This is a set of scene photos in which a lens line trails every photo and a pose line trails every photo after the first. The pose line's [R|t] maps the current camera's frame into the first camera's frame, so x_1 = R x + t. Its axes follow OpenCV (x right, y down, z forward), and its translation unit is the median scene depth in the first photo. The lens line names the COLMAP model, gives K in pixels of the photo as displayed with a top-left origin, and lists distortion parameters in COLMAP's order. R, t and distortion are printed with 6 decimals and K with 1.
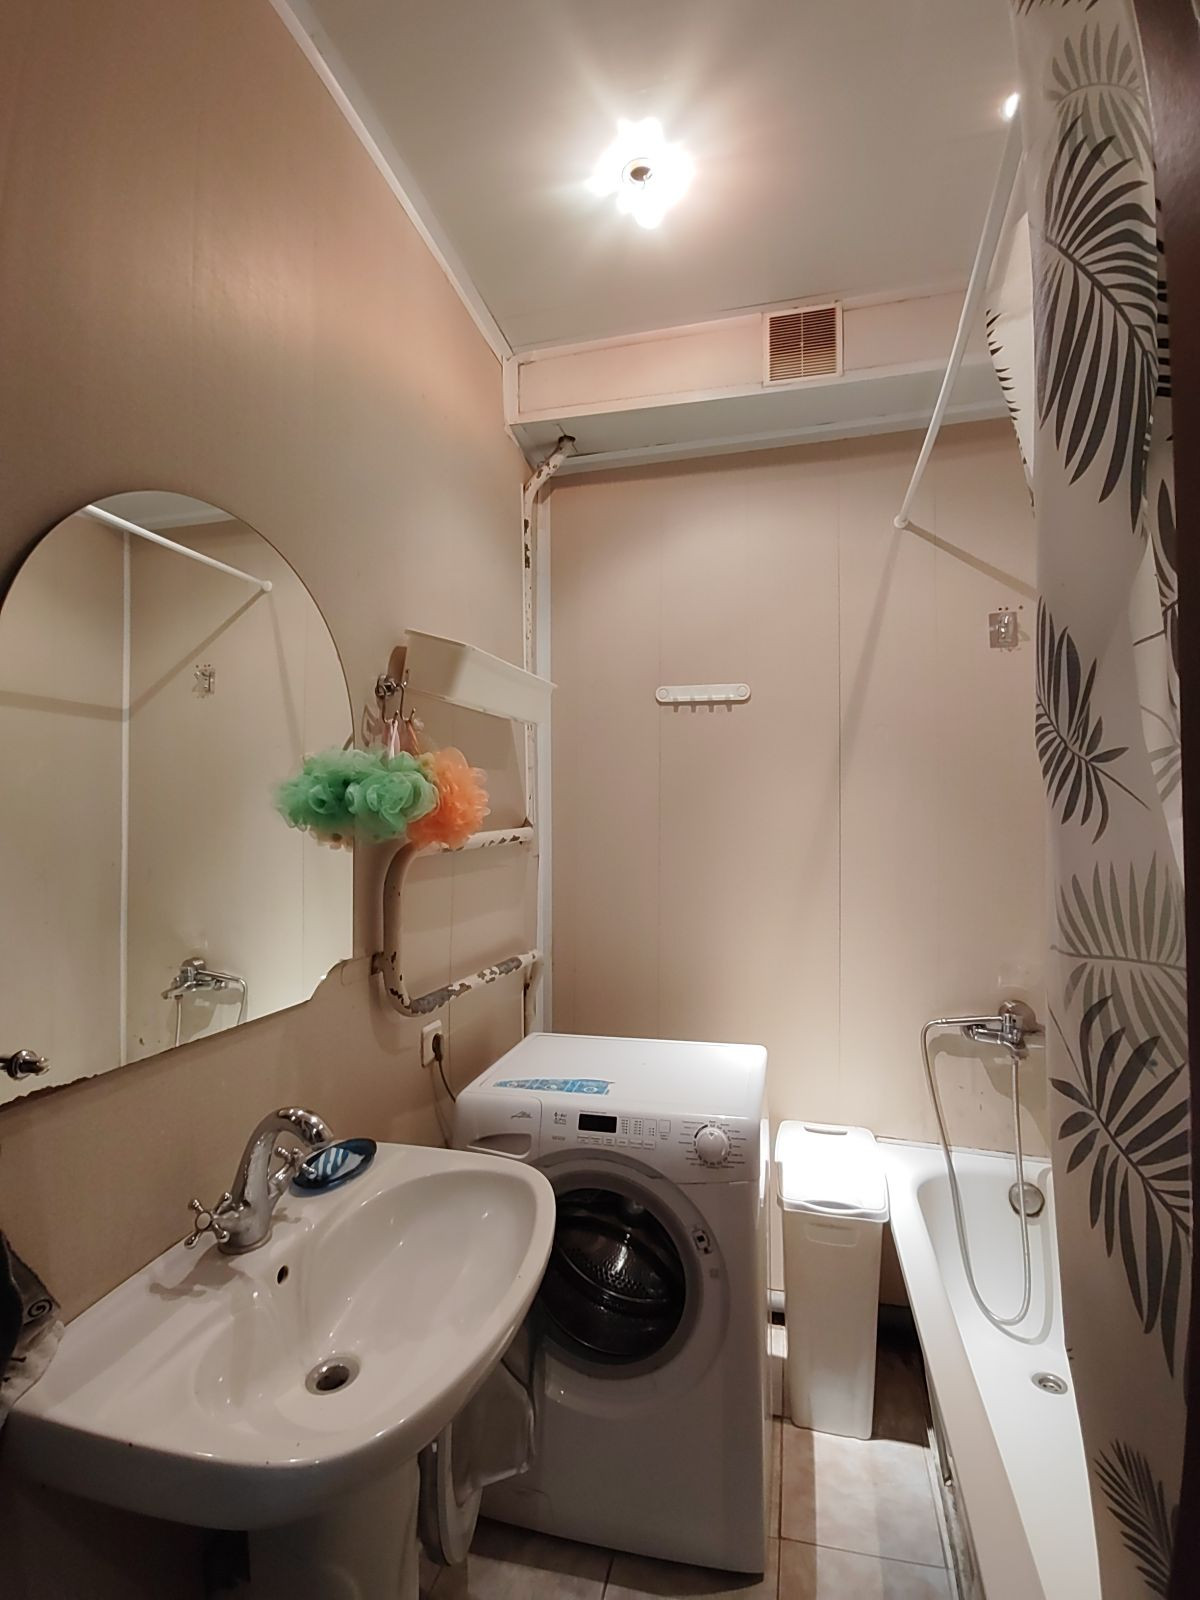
lens RADIAL K [[763.9, 0, 602.7], [0, 763.9, 813.4], [0, 0, 1]] dist [-0.013804, 0.018546]
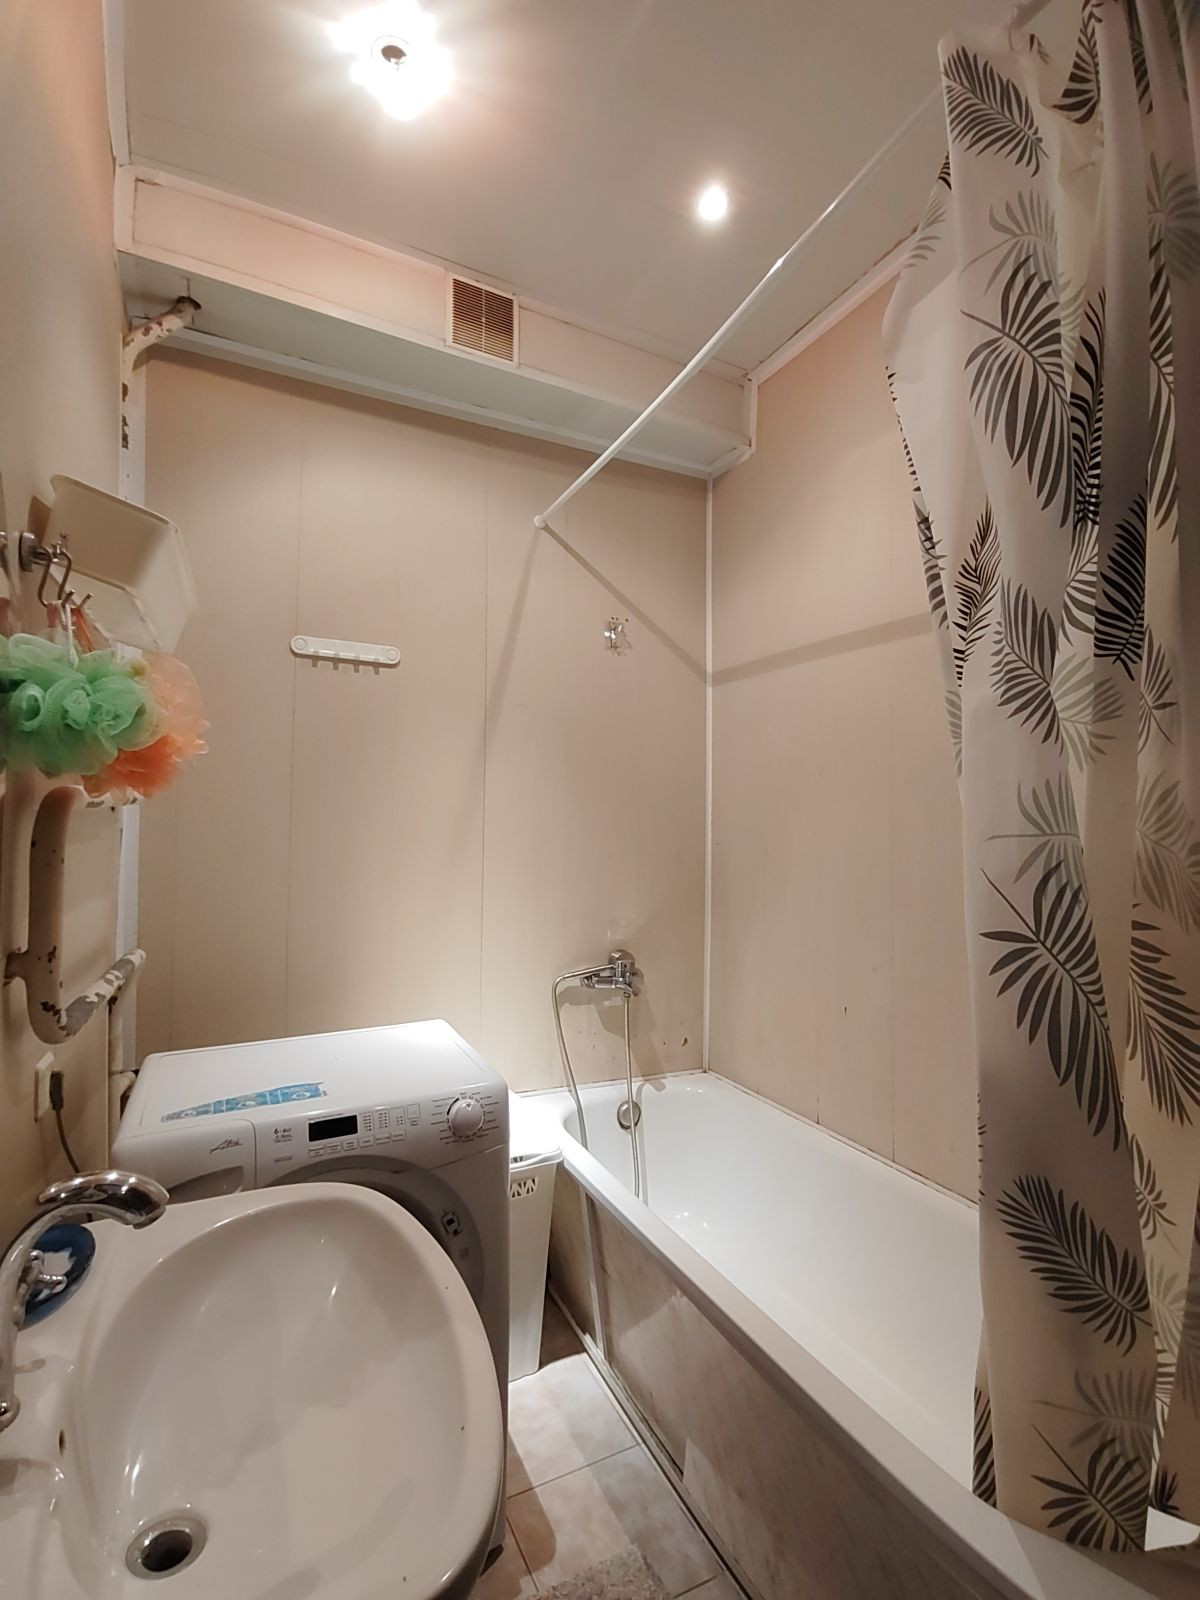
lens RADIAL K [[763.9, 0, 602.7], [0, 763.9, 813.4], [0, 0, 1]] dist [-0.013804, 0.018546]
pose [[0.748386, 0.020186, 0.662956, -0.296357], [-0.015276, 0.999796, -0.013198, 0.054703], [-0.663087, -0.000250, 0.748542, 0.144687]]
